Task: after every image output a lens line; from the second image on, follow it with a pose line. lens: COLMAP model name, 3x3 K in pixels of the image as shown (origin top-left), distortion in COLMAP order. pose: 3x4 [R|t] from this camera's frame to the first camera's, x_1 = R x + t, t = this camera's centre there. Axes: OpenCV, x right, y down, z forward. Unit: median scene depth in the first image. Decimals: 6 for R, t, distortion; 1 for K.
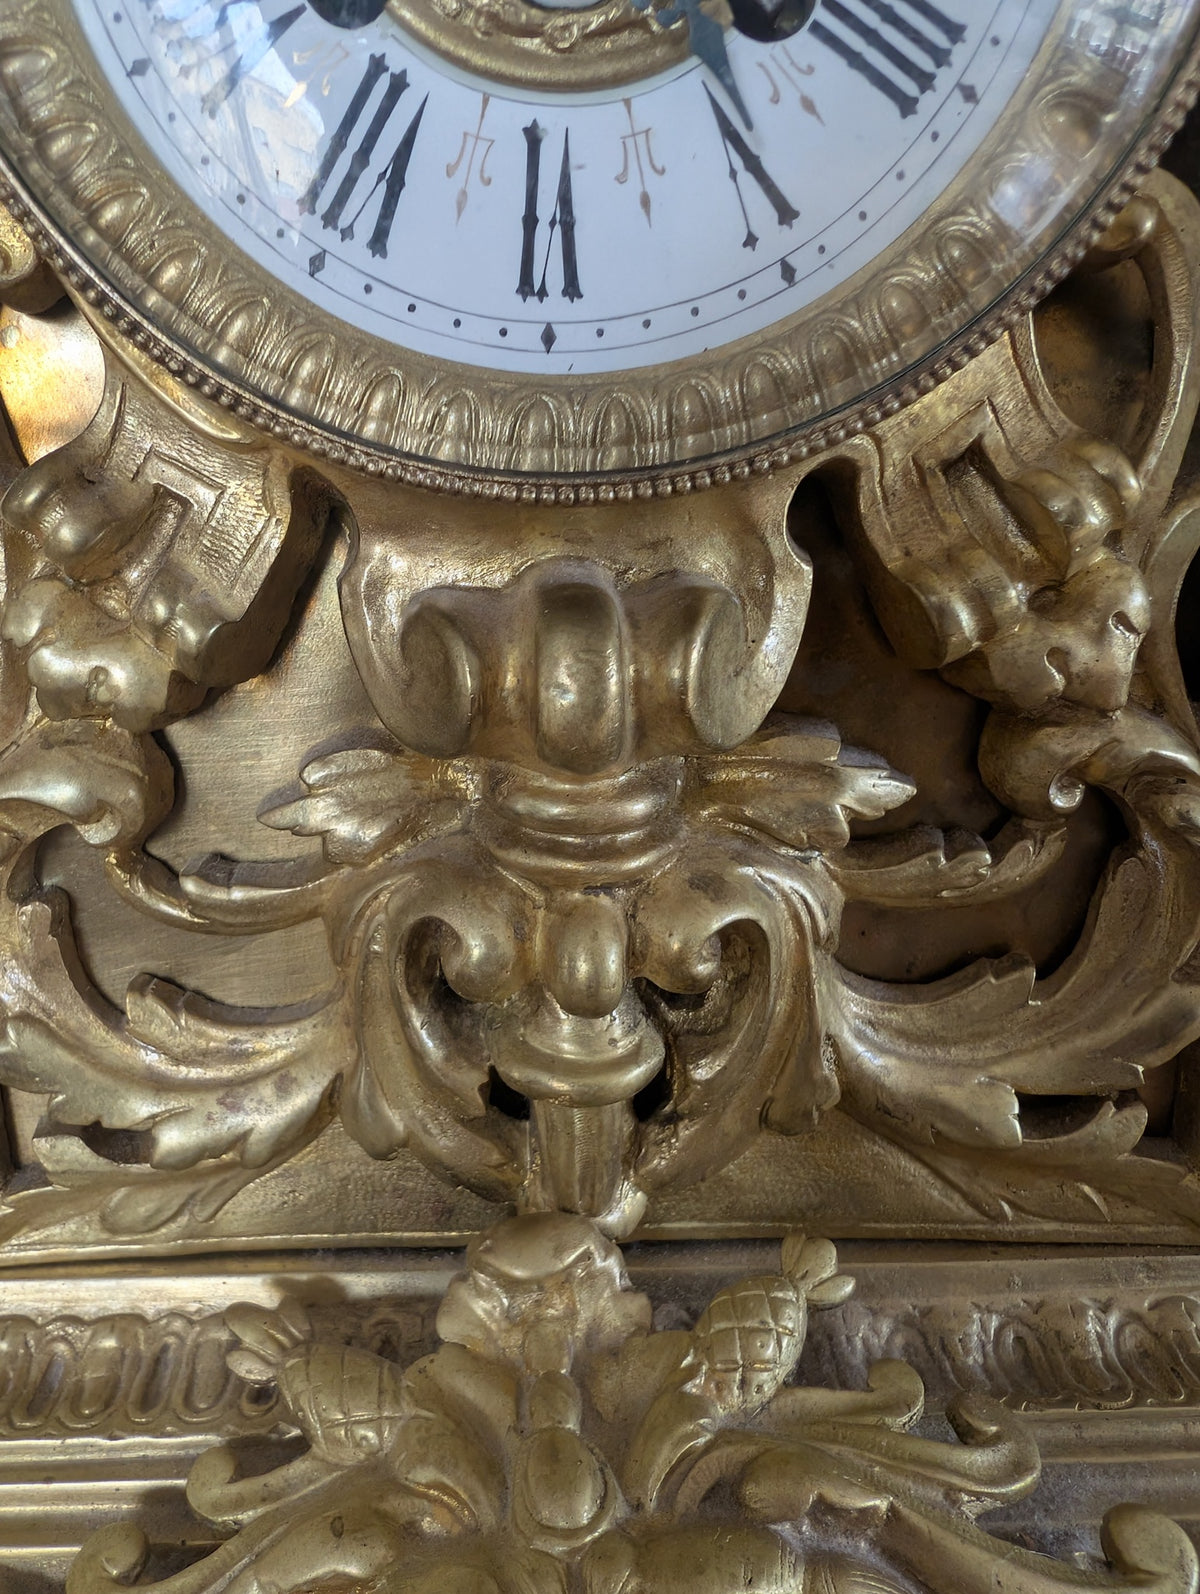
lens RADIAL K [[1191.1, 0, 504.5], [0, 1191.1, 794.3], [0, 0, 1]] dist [0.004862, -0.006511]
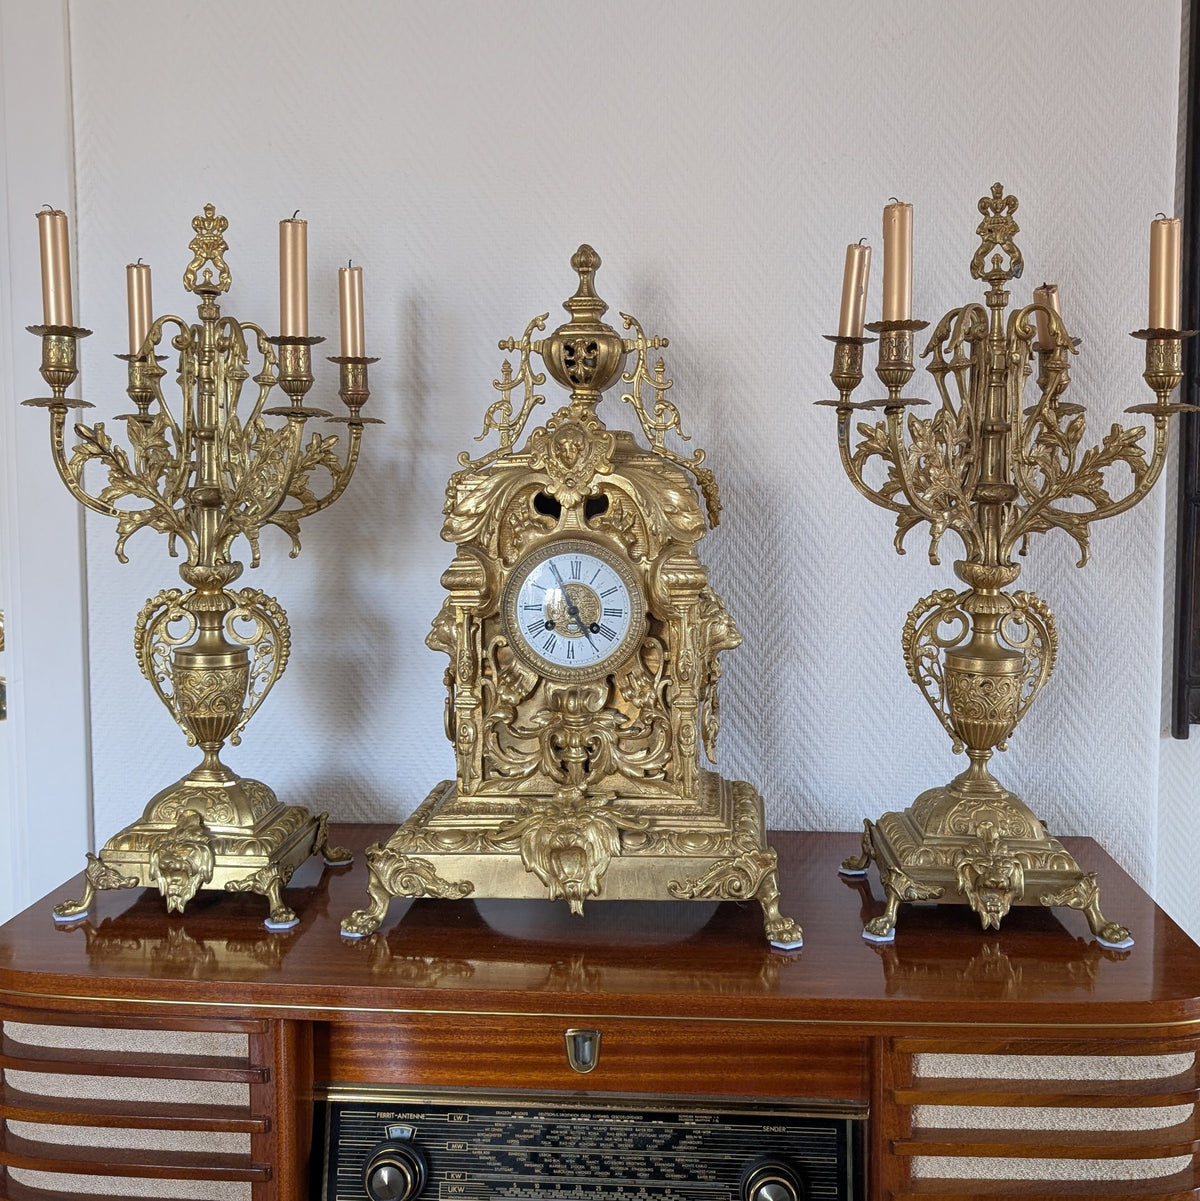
lens RADIAL K [[1170.1, 0, 600.0], [0, 1170.1, 600.5], [0, 0, 1]] dist [0.012279, -0.003739]
pose [[0.996746, 0.038454, -0.070838, 0.735633], [-0.050408, 0.983174, -0.175580, 0.575378], [0.062894, 0.178580, 0.981913, -6.525193]]
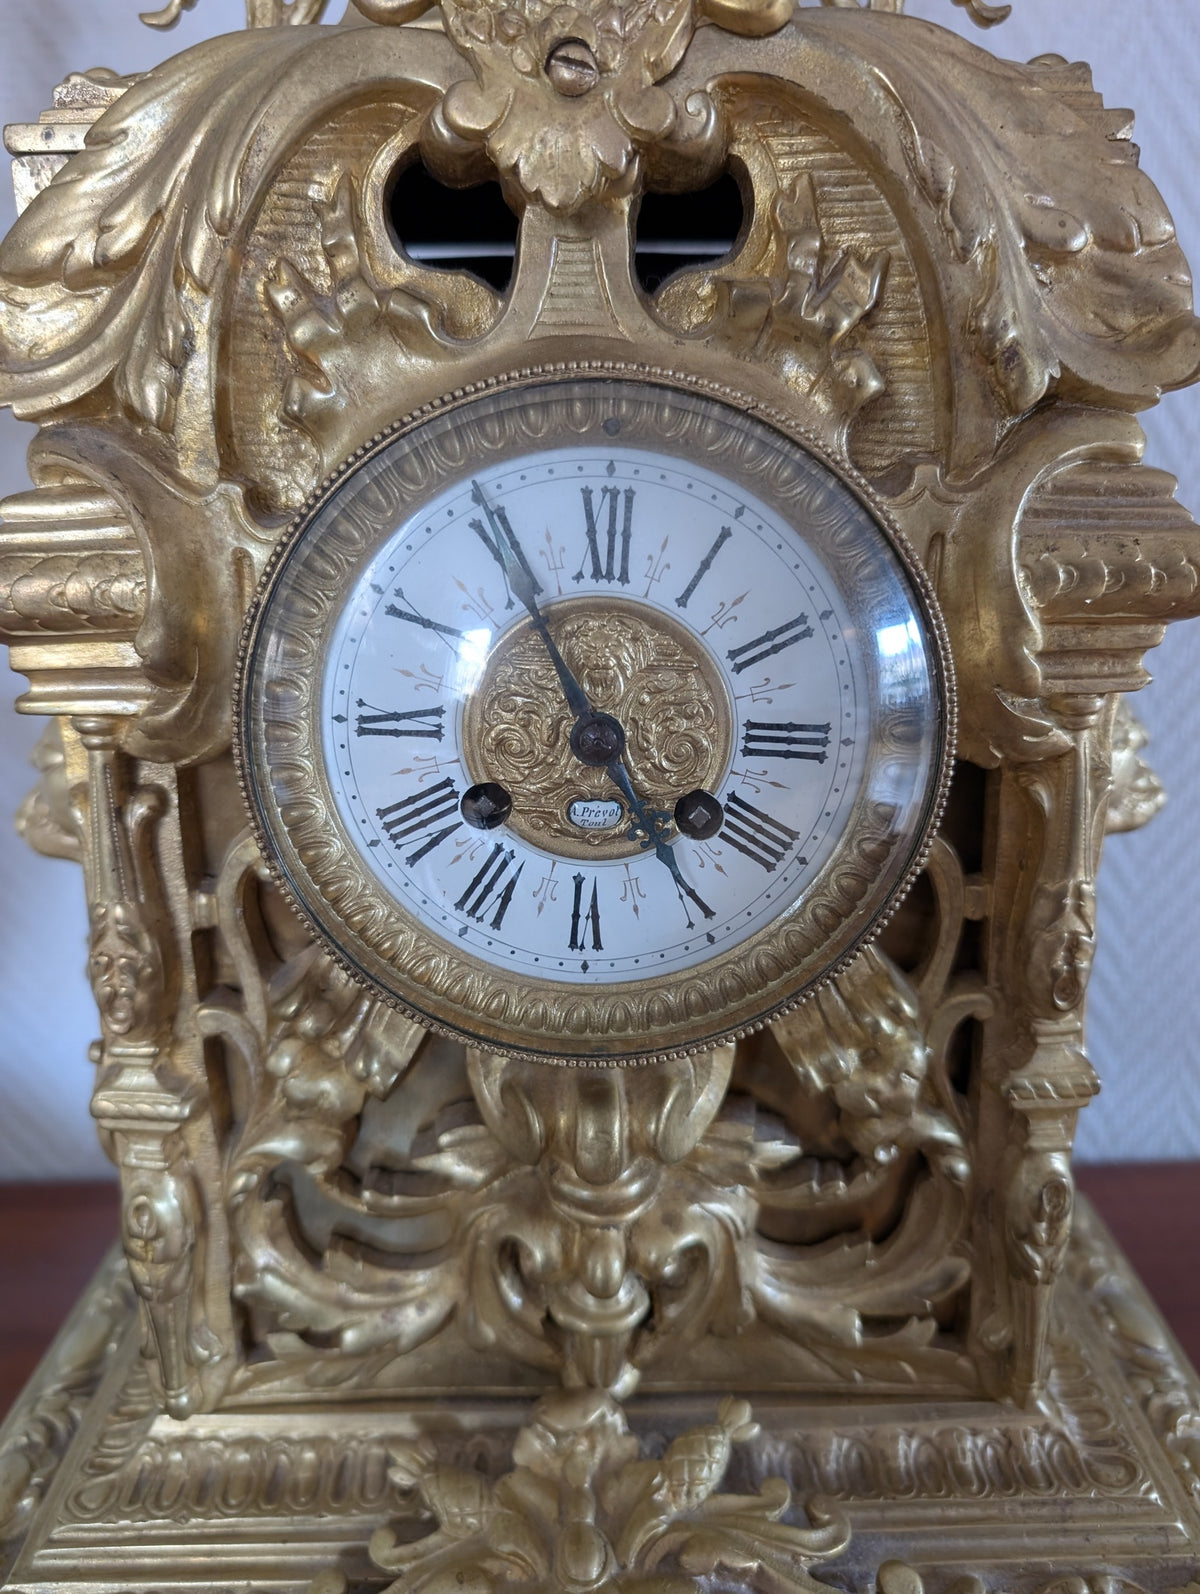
lens RADIAL K [[1131.9, 0, 600.0], [0, 1131.9, 797.0], [0, 0, 1]] dist [-0.039284, -0.003005]
pose [[0.999265, 0.017374, 0.034181, -0.004448], [-0.017204, 0.999838, -0.005254, -0.569776], [-0.034267, 0.004662, 0.999402, -0.702380]]
